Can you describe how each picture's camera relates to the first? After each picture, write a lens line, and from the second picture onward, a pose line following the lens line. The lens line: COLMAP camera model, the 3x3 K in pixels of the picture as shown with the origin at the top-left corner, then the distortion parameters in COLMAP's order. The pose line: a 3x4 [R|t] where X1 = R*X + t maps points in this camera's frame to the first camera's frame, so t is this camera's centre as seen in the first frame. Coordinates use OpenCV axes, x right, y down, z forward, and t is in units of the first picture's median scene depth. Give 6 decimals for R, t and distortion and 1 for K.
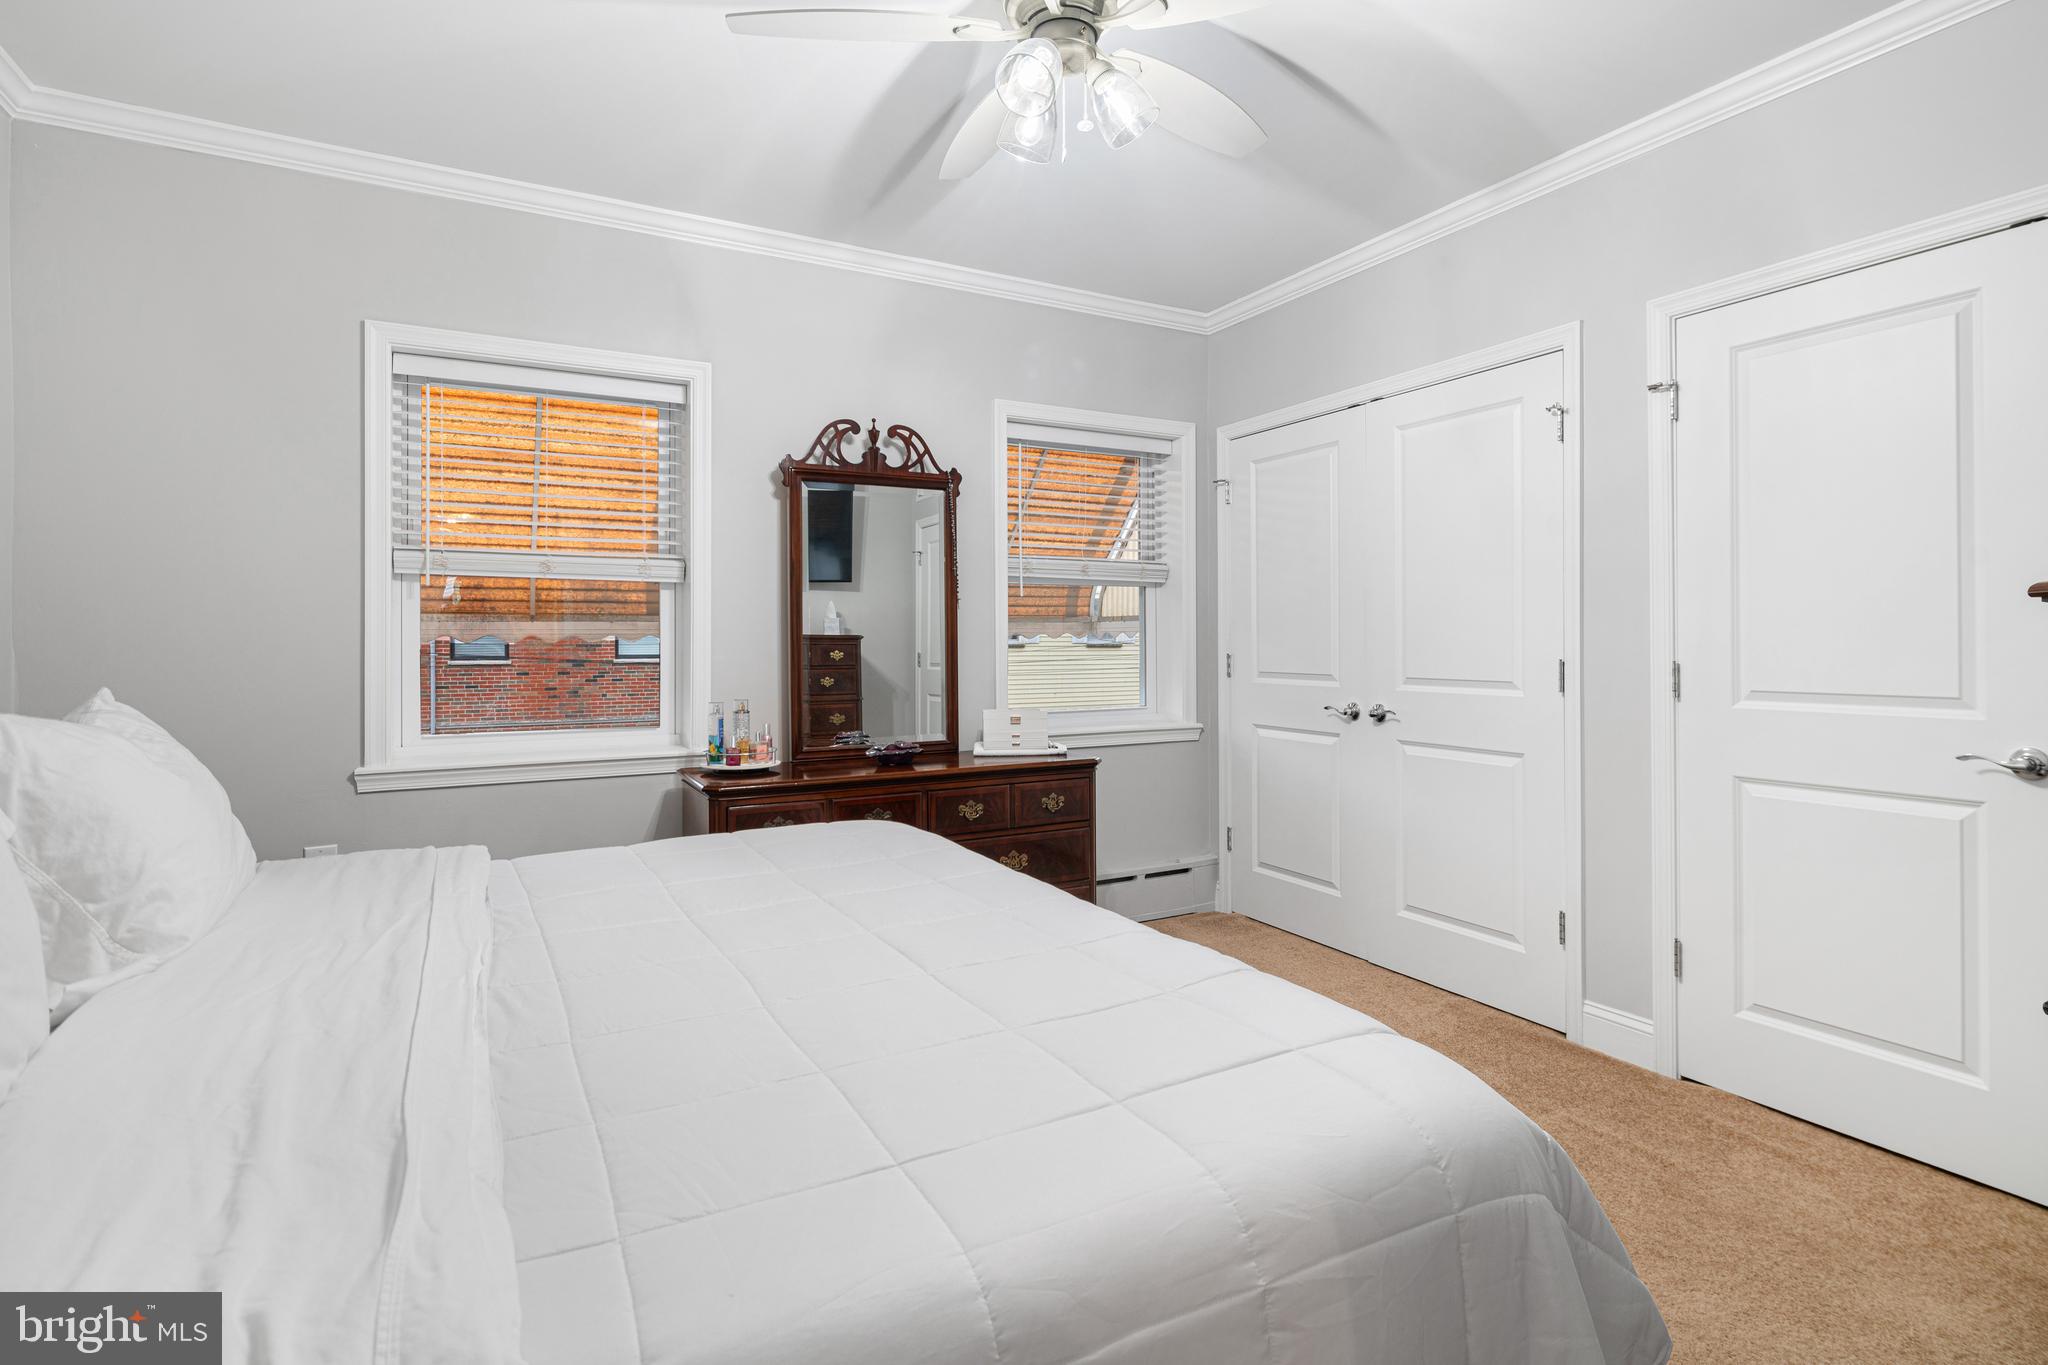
lens RADIAL K [[1002.4, 0, 1031.7], [0, 1002.4, 630.4], [0, 0, 1]] dist [-0.003341, 0.000513]
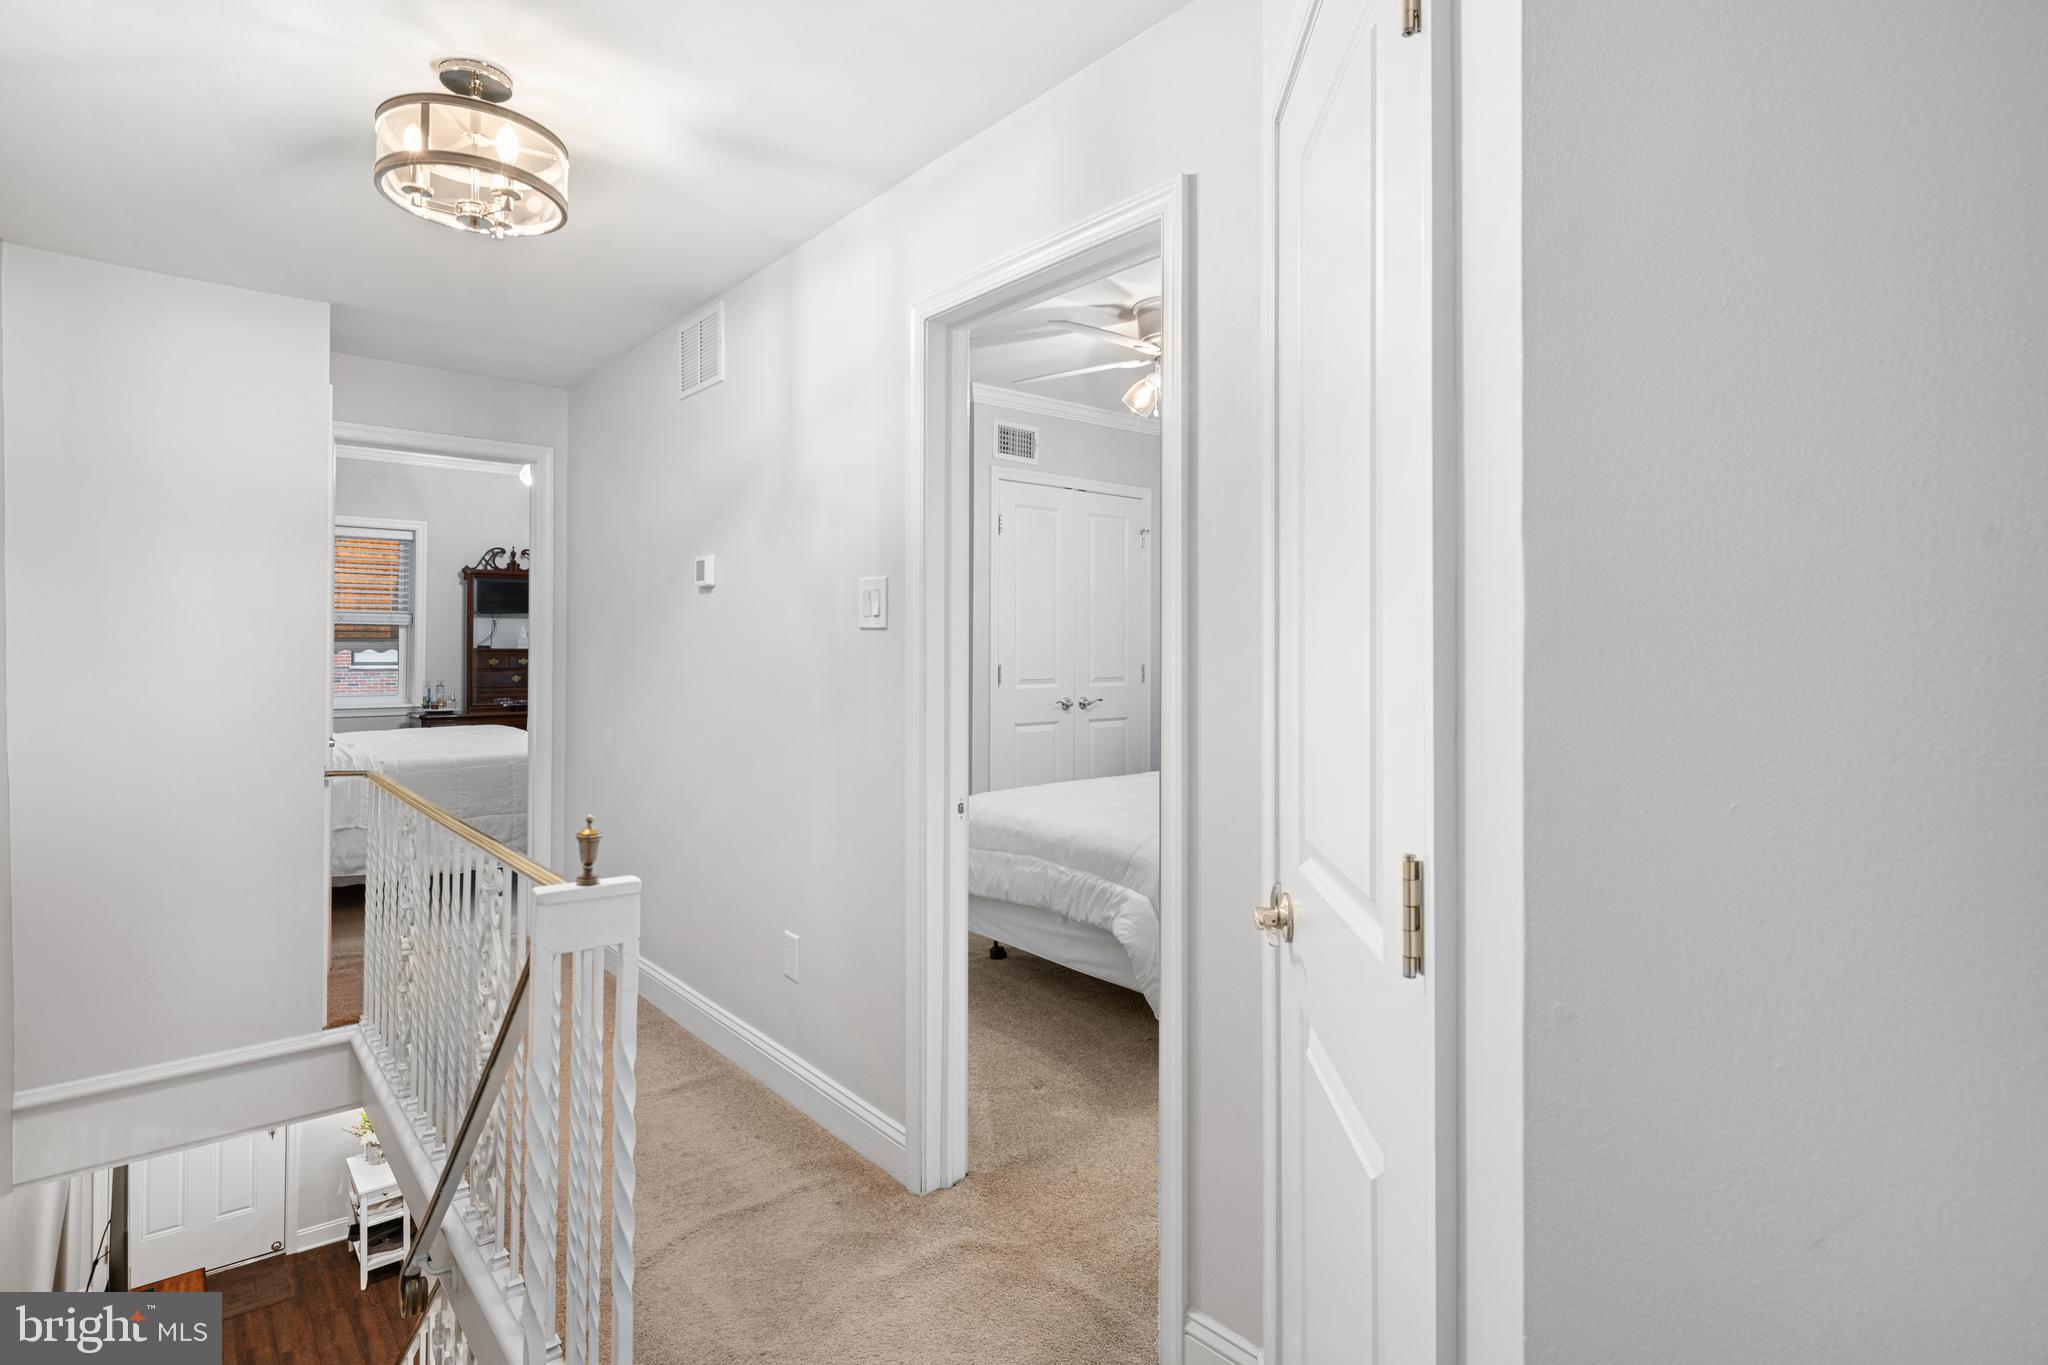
lens RADIAL K [[1002.4, 0, 1031.7], [0, 1002.4, 630.4], [0, 0, 1]] dist [-0.003341, 0.000513]
pose [[0.977989, 0.008811, 0.208470, 0.474092], [-0.006814, 0.999924, -0.010298, -0.023149], [-0.208545, 0.008650, 0.977974, -1.289666]]
